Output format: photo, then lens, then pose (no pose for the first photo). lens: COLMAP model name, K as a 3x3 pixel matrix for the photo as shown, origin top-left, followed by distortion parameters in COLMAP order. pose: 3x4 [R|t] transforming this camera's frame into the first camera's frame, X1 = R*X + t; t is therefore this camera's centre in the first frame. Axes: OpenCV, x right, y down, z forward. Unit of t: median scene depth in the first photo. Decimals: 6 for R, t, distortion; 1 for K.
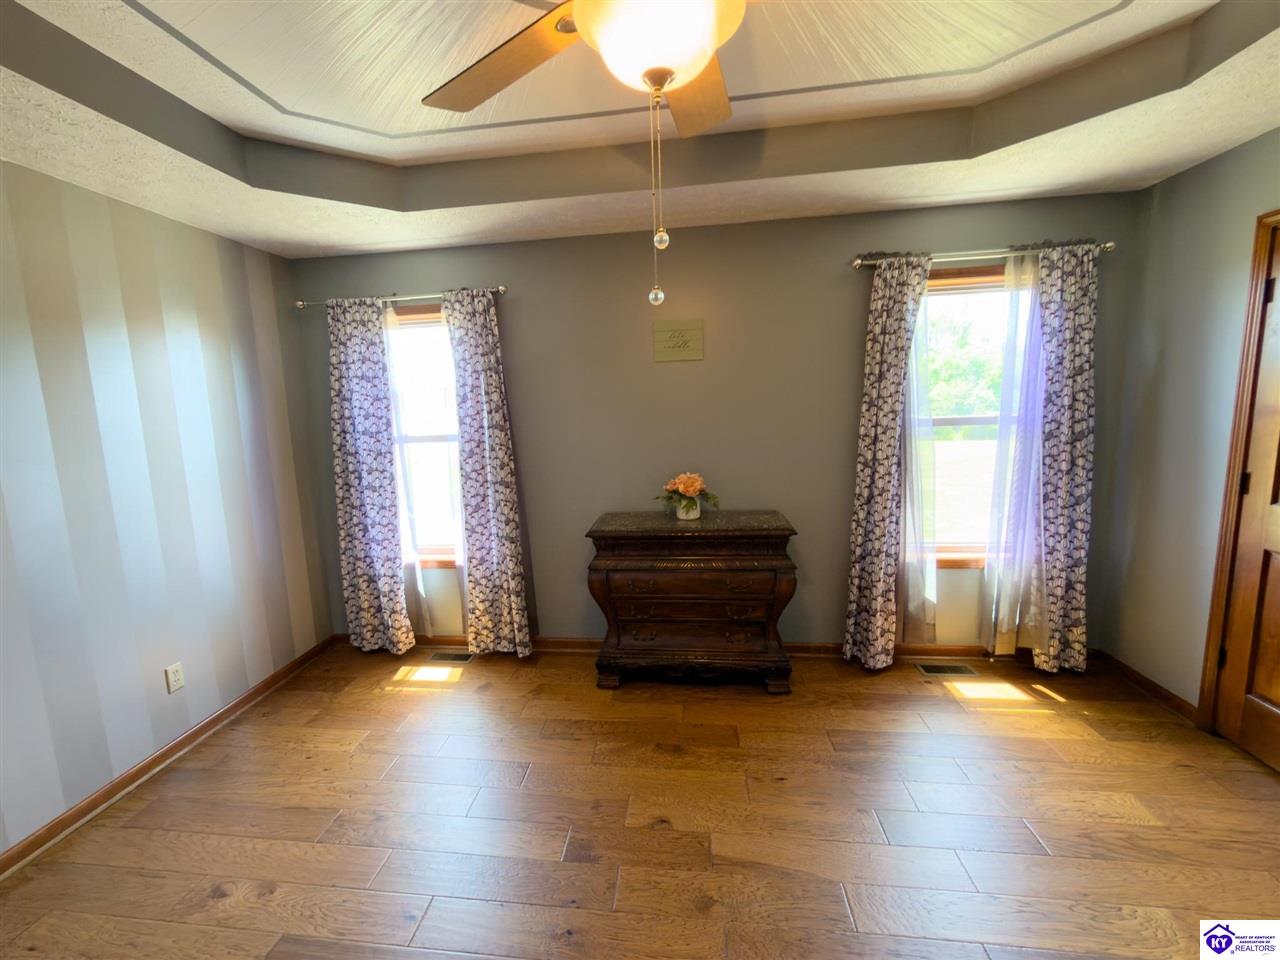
lens RADIAL K [[569.3, 0, 633.0], [0, 569.3, 482.4], [0, 0, 1]] dist [0.001447, 0.000215]
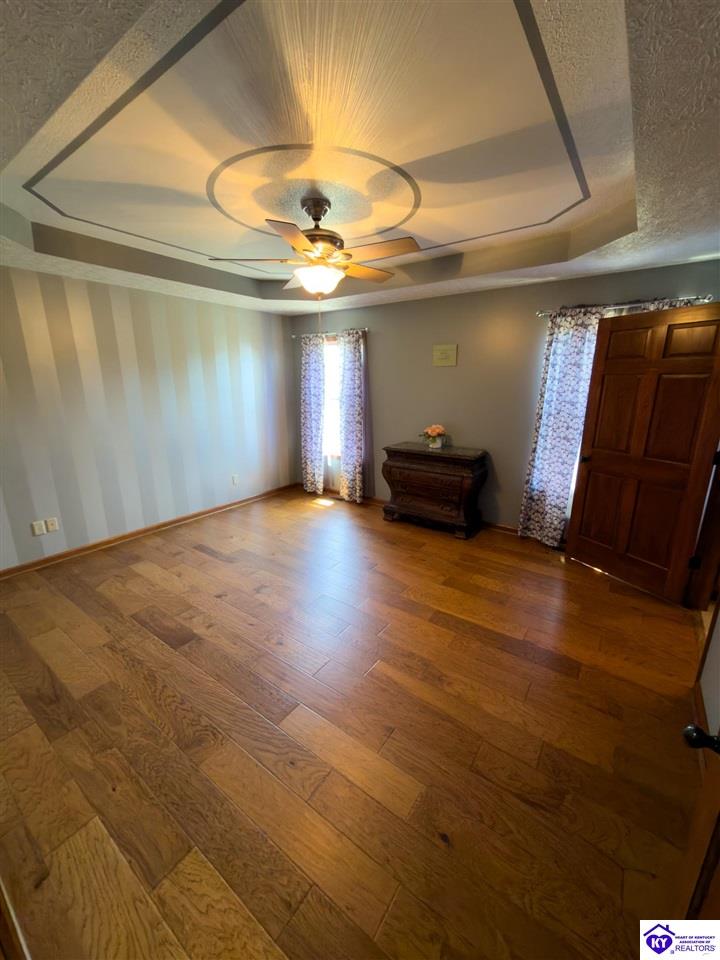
lens RADIAL K [[385.8, 0, 360.5], [0, 385.8, 480.7], [0, 0, 1]] dist [0.001800, -0.000011]
pose [[0.877406, 0.157320, -0.453220, 0.484556], [-0.105122, 0.984792, 0.138328, 0.017630], [0.468089, -0.073726, 0.880601, -0.313755]]
